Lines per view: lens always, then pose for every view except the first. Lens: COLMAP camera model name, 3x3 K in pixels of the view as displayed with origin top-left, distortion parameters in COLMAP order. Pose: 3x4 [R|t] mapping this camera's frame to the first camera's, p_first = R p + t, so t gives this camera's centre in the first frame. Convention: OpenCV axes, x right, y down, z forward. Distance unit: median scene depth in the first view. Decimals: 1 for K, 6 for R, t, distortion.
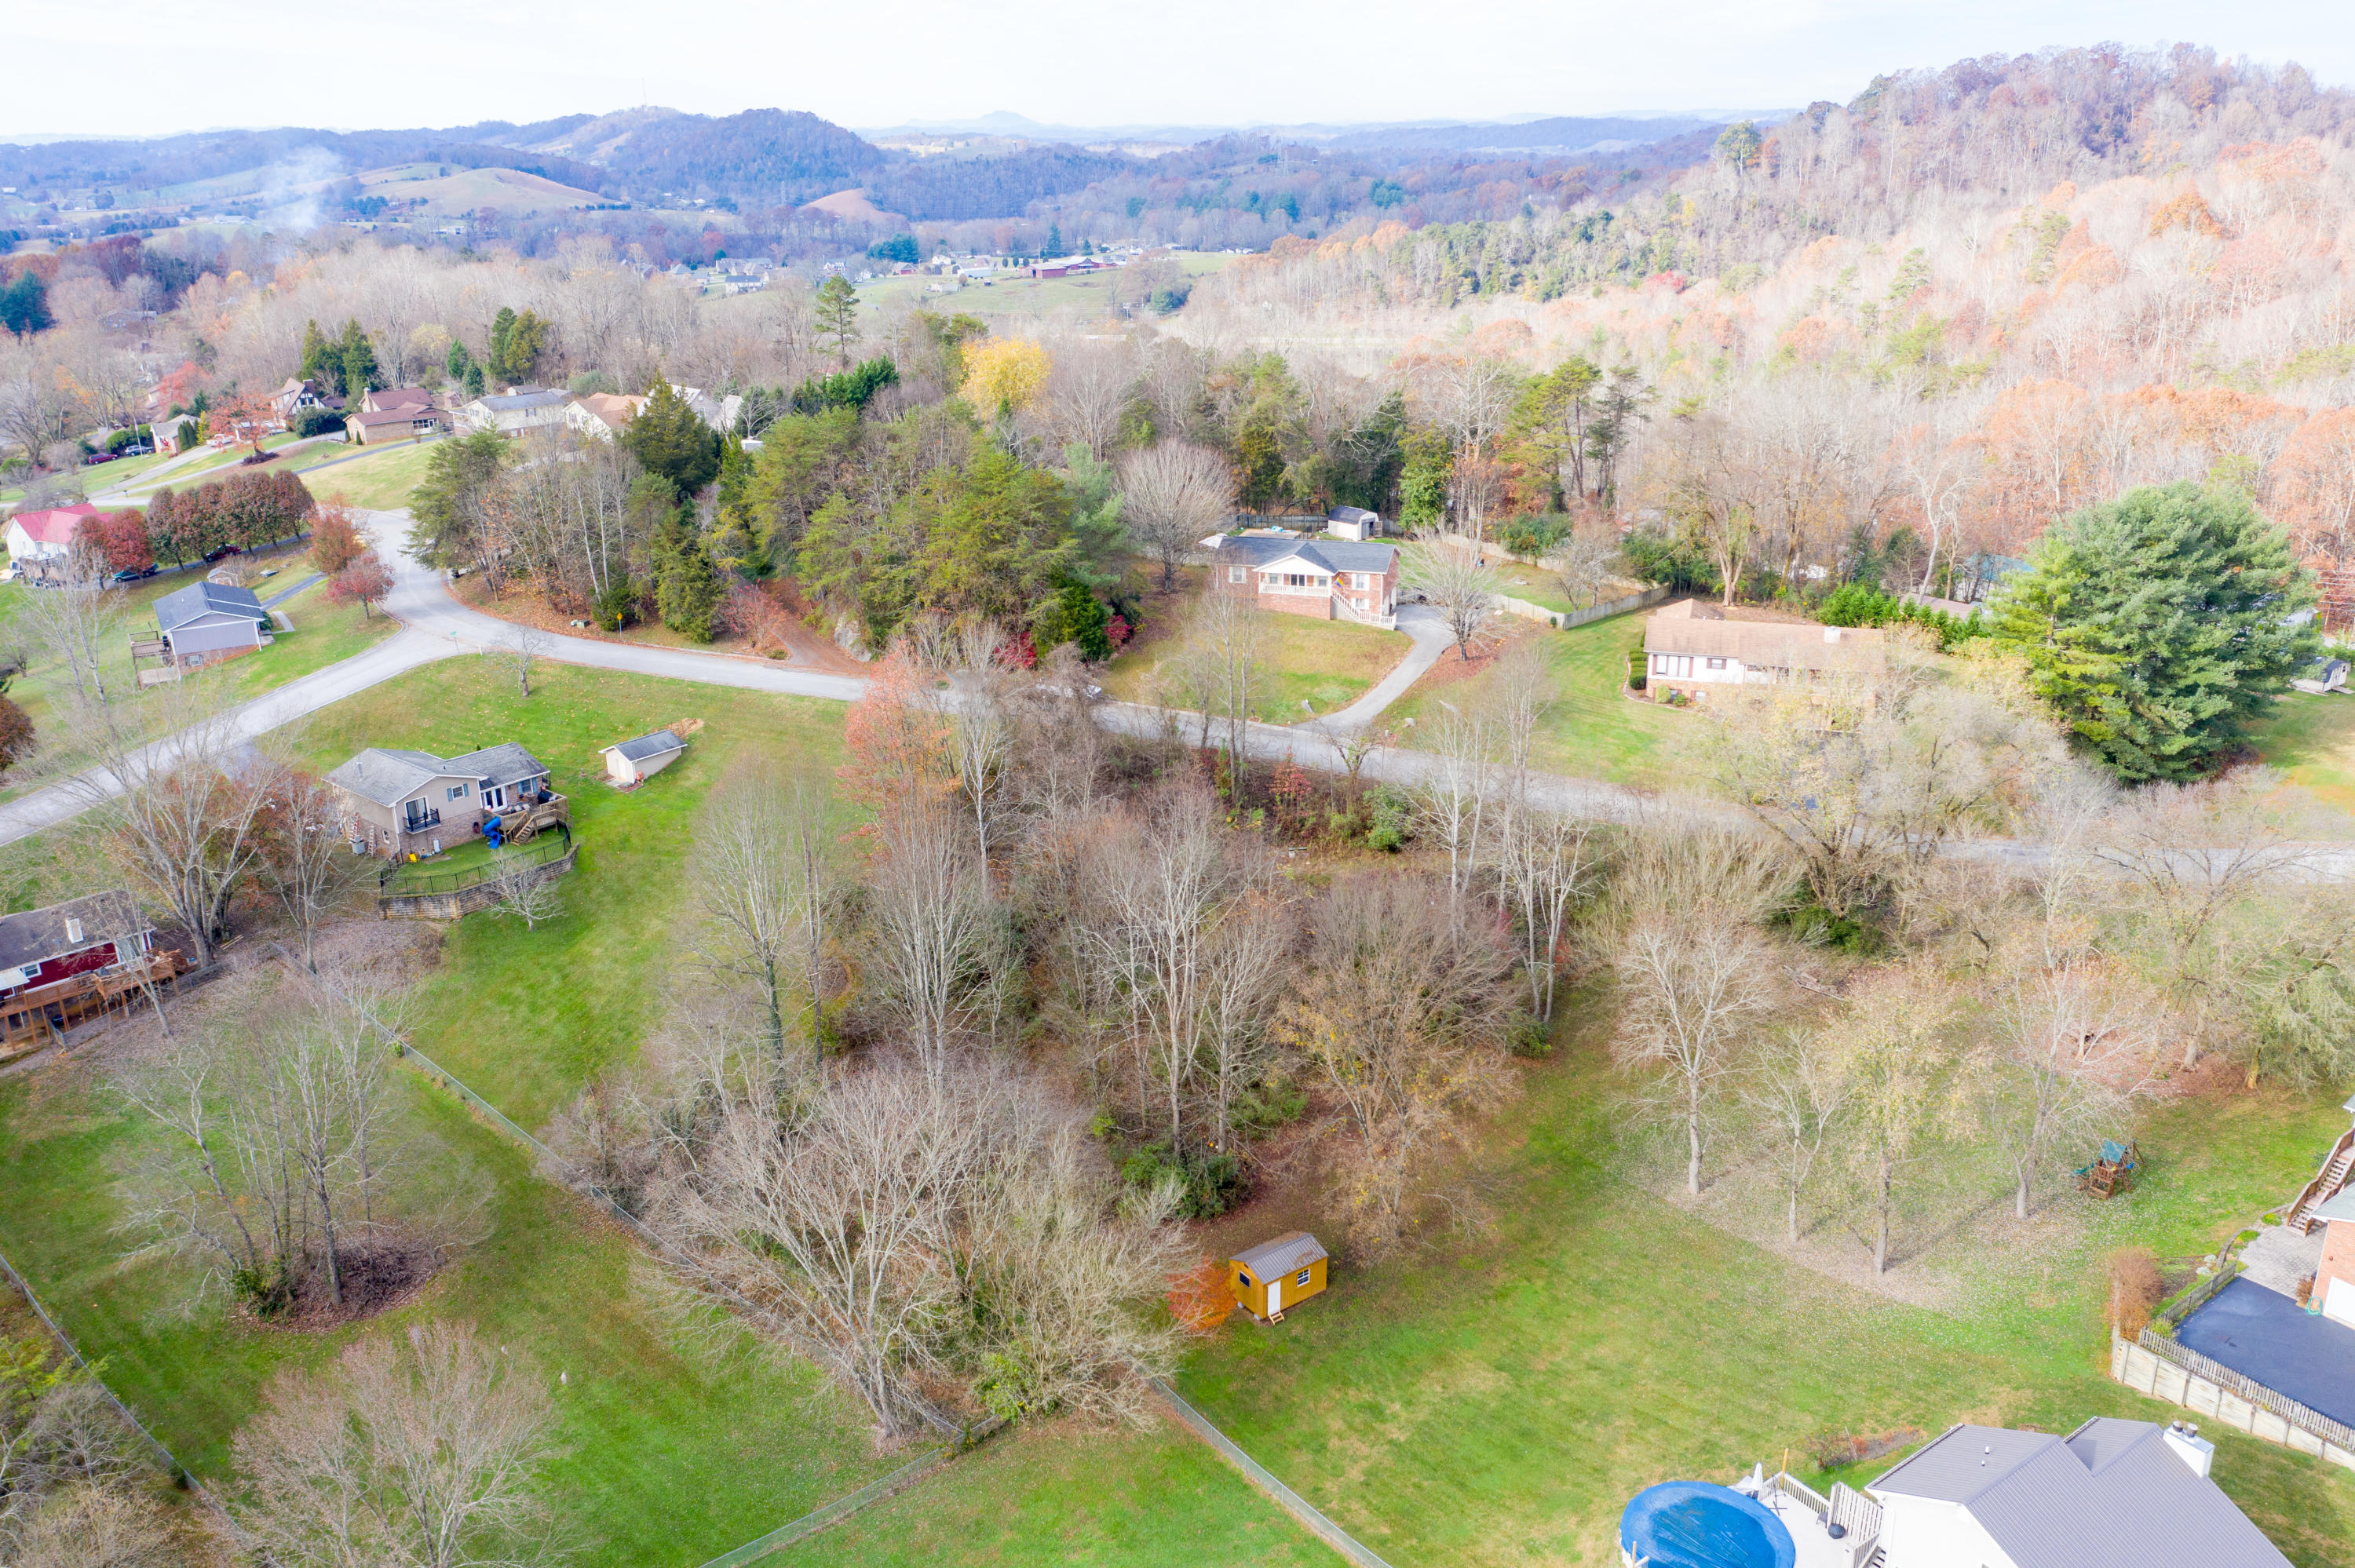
lens RADIAL K [[1873.0, 0, 1177.5], [0, 1873.0, 784.0], [0, 0, 1]] dist [-0.000642, 0.004218]
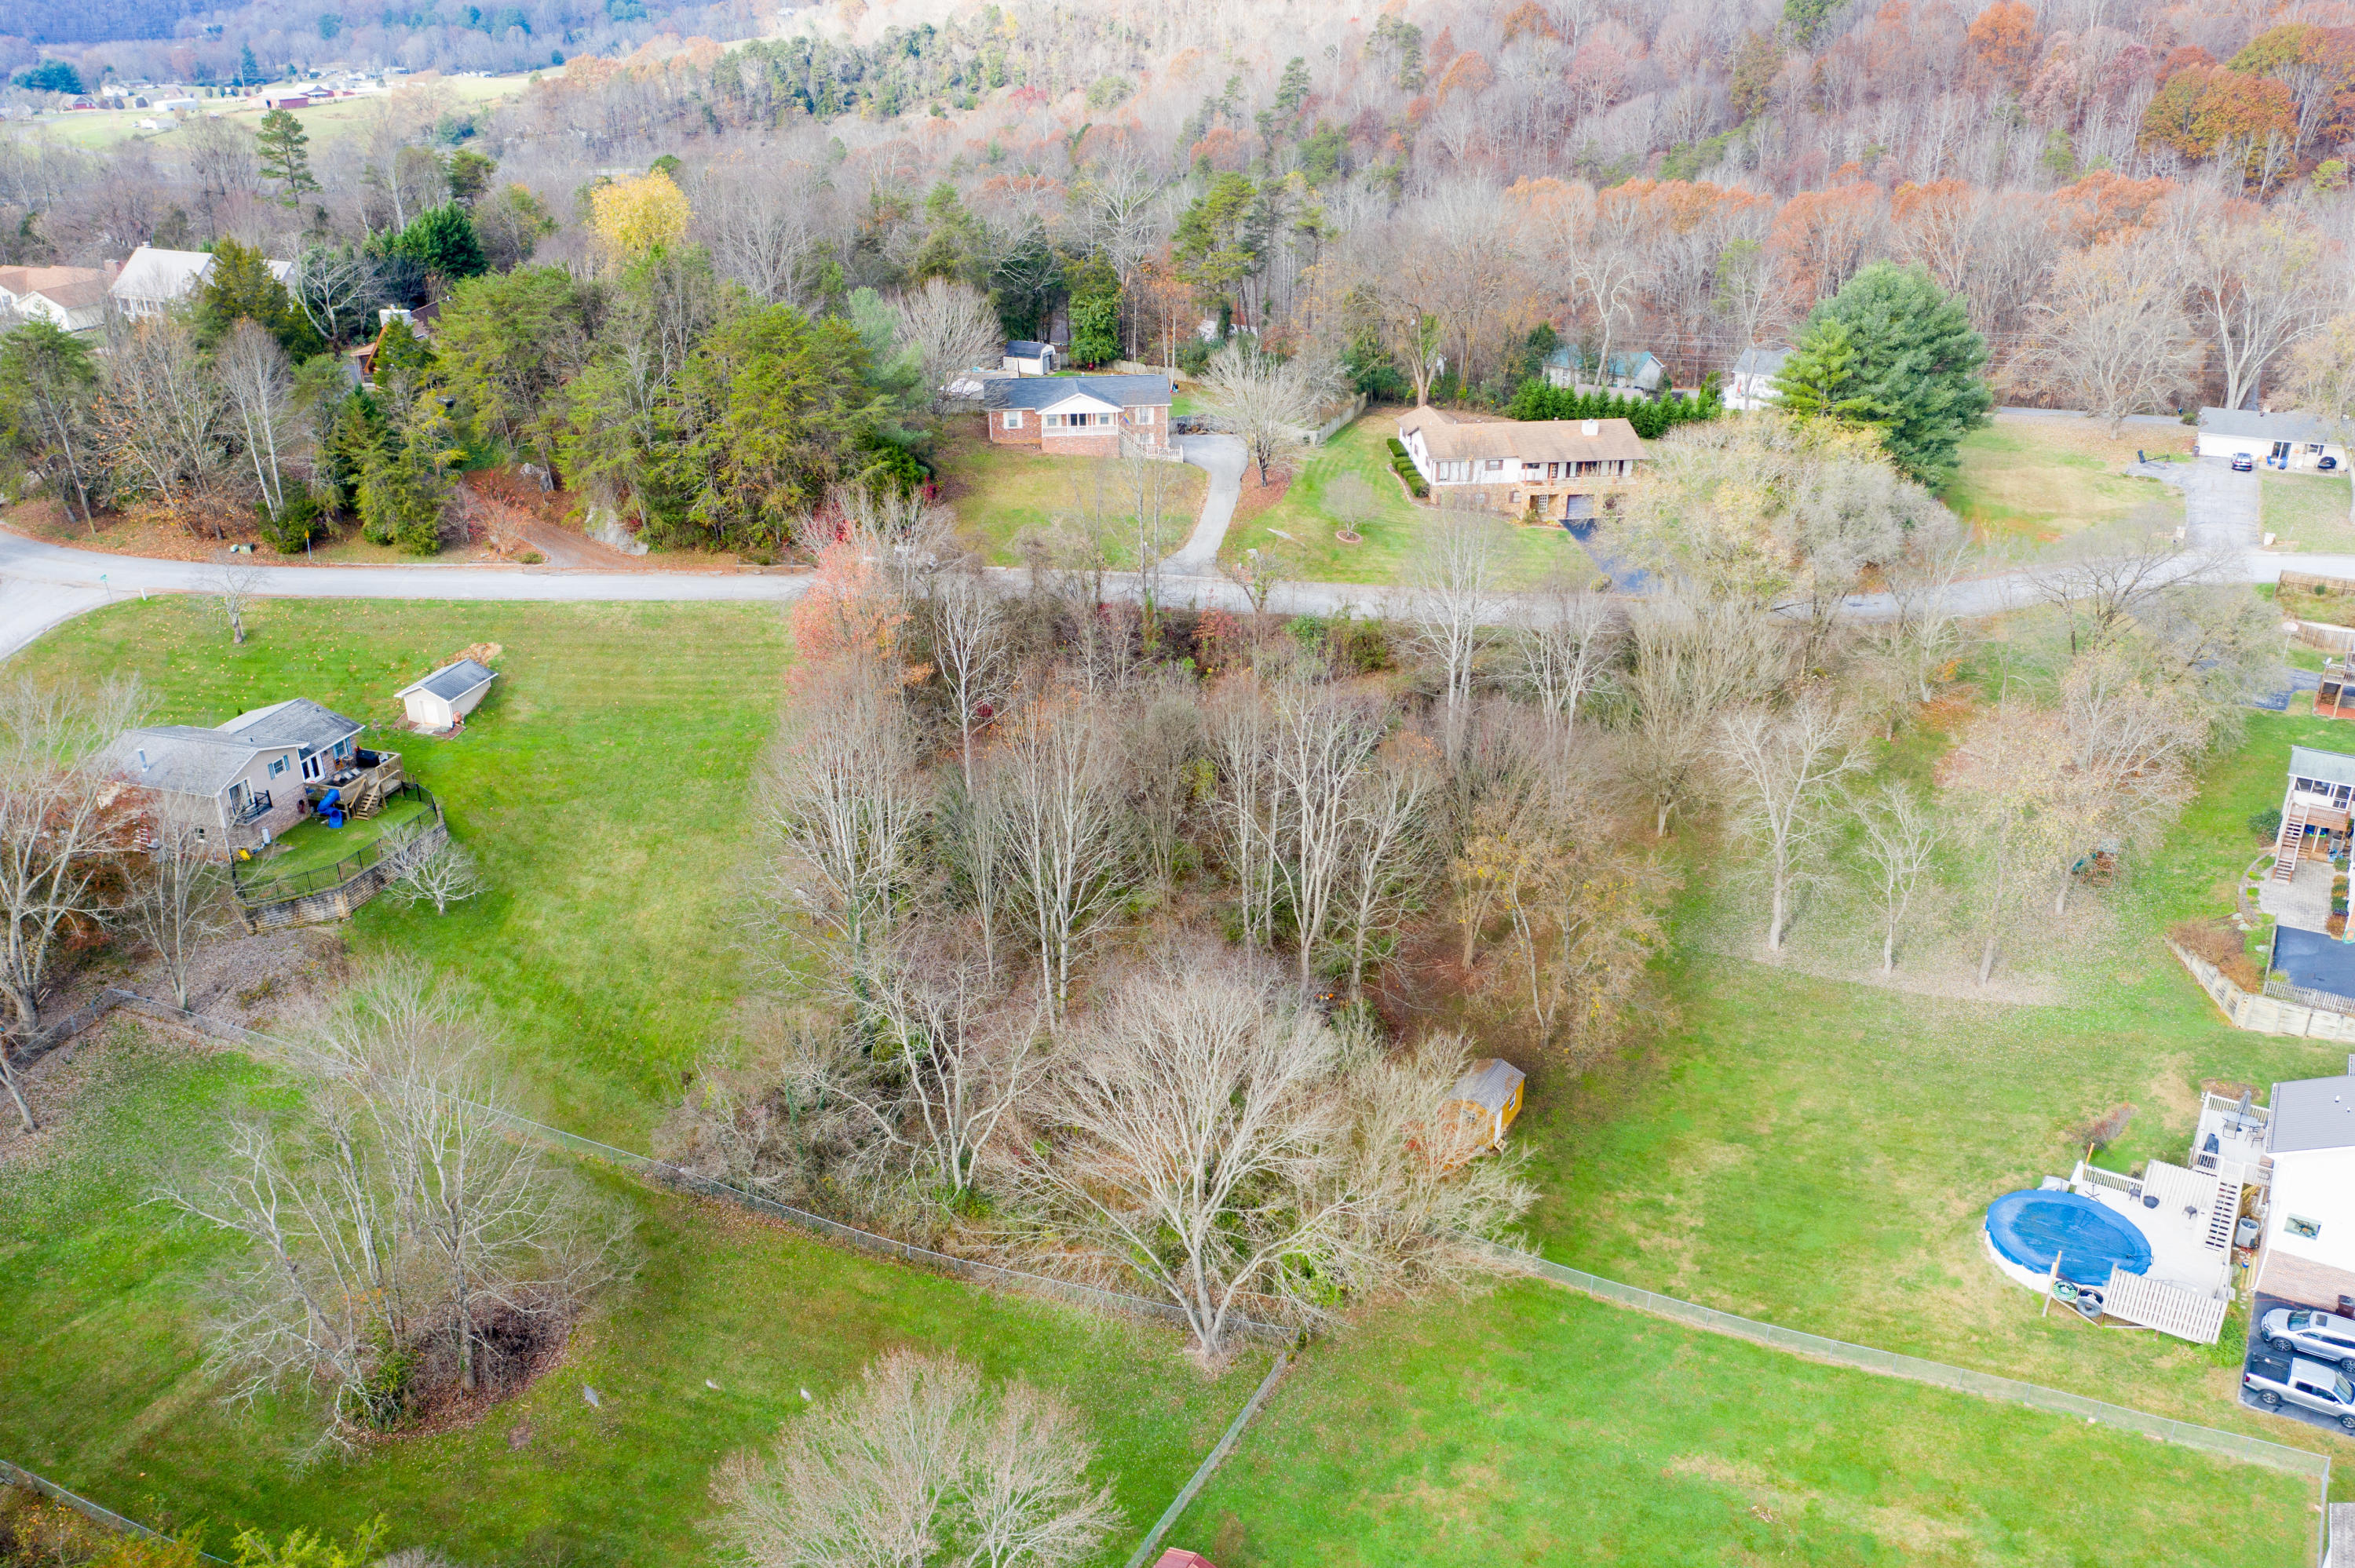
lens RADIAL K [[1873.0, 0, 1177.5], [0, 1873.0, 784.0], [0, 0, 1]] dist [-0.000642, 0.004218]
pose [[0.918985, -0.156055, 0.362096, -0.268221], [0.123736, 0.986093, 0.110947, -0.025279], [-0.374374, -0.057154, 0.925515, 0.083226]]
